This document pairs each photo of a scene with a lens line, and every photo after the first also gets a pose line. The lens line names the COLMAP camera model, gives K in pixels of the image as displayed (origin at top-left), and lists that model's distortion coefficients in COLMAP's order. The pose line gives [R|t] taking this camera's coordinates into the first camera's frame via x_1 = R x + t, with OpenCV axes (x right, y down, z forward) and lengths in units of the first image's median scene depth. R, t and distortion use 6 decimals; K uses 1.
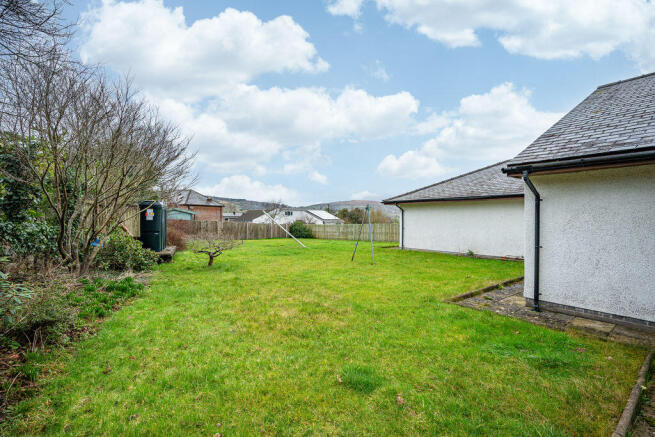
lens RADIAL K [[301.7, 0, 327.5], [0, 301.7, 218.5], [0, 0, 1]] dist [0.000228, 0.000019]
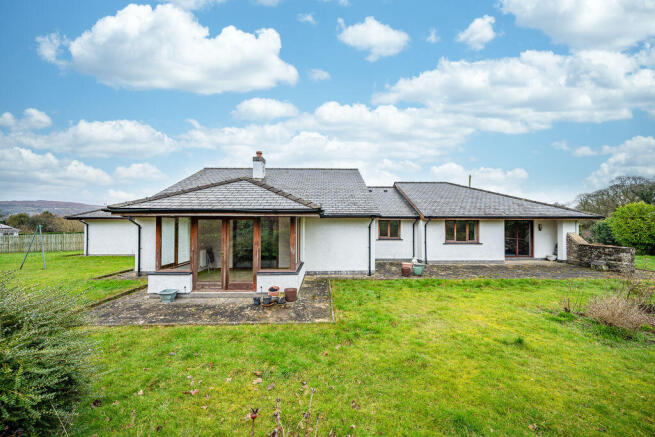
lens RADIAL K [[255.9, 0, 327.5], [0, 255.9, 218.5], [0, 0, 1]] dist [0.000980, 0.000121]
pose [[0.600853, 0.015683, 0.799205, -0.000597], [0.000512, 0.999800, -0.020004, -0.029880], [-0.799359, 0.012428, 0.600725, -0.421935]]
